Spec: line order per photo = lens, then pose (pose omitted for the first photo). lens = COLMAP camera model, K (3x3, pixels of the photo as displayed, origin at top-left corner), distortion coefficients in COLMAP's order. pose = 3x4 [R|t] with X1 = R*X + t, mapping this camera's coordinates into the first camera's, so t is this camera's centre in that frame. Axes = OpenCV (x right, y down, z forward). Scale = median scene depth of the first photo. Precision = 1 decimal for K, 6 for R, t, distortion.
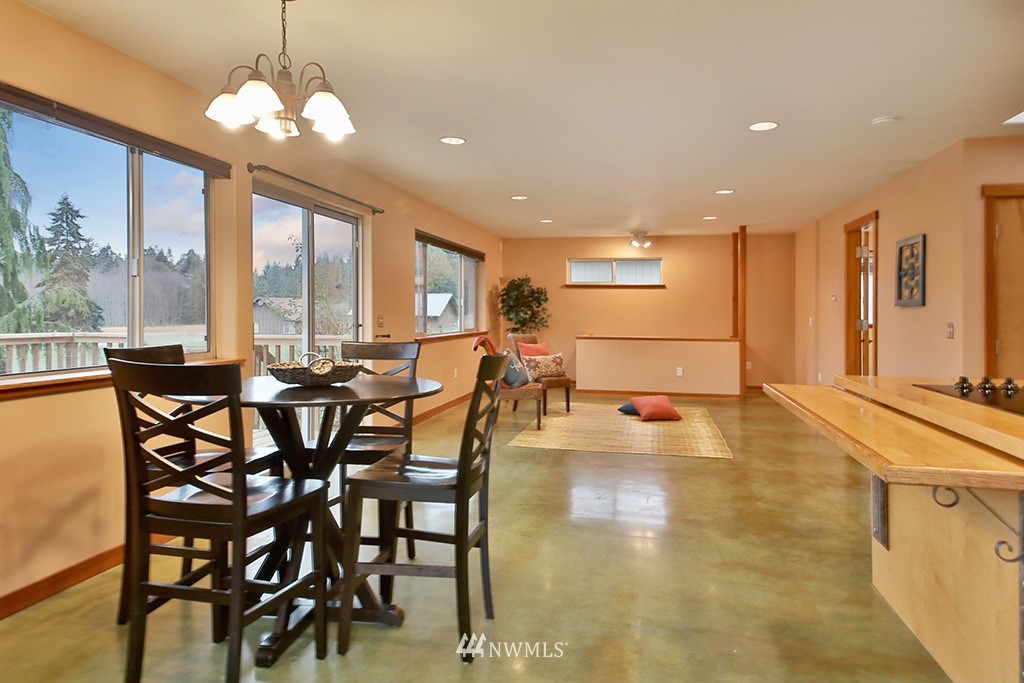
lens RADIAL K [[680.6, 0, 493.7], [0, 680.6, 307.5], [0, 0, 1]] dist [0.076641, -0.001022]
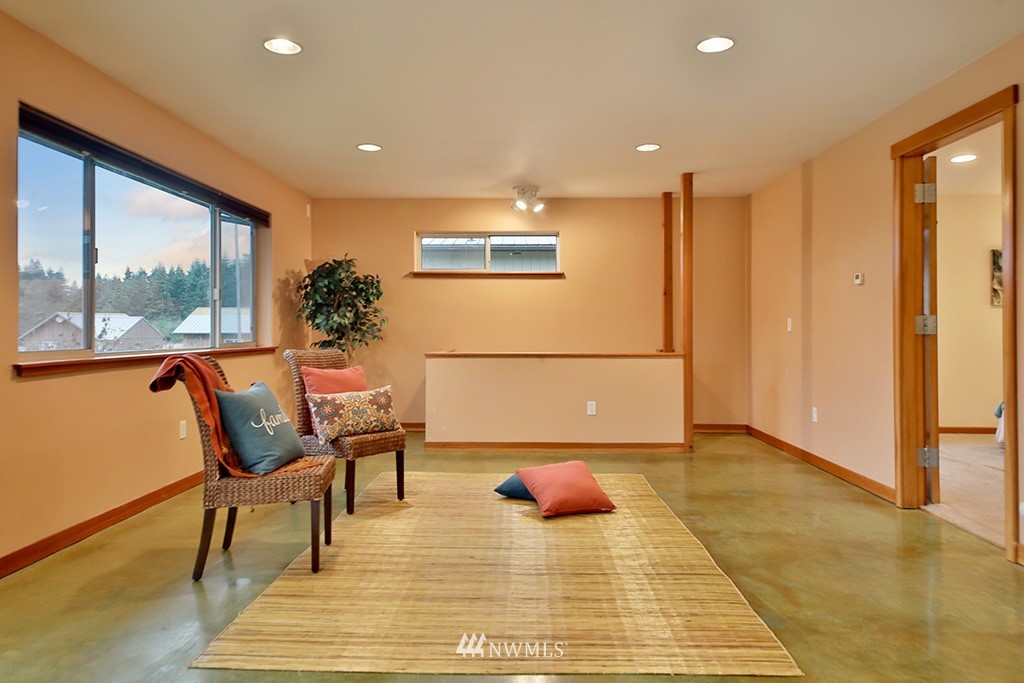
lens RADIAL K [[706.4, 0, 513.2], [0, 706.4, 312.3], [0, 0, 1]] dist [0.051649, -0.002099]
pose [[0.977963, -0.000159, 0.208776, 0.066681], [0.003792, 0.999848, -0.017000, 0.017148], [-0.208742, 0.017417, 0.977816, 0.377157]]
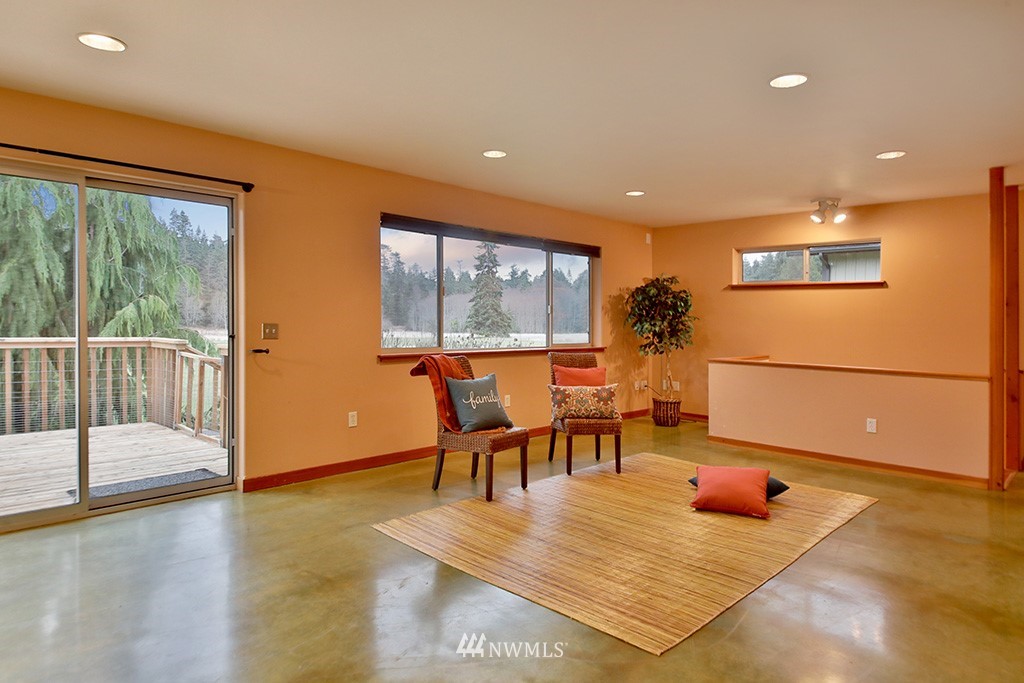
lens RADIAL K [[623.6, 0, 498.0], [0, 623.6, 321.2], [0, 0, 1]] dist [0.055140, -0.029981]
pose [[0.848855, 0.007476, -0.528573, 0.277794], [-0.005651, 0.999971, 0.005068, 0.002199], [0.528595, -0.001315, 0.848873, 0.349529]]
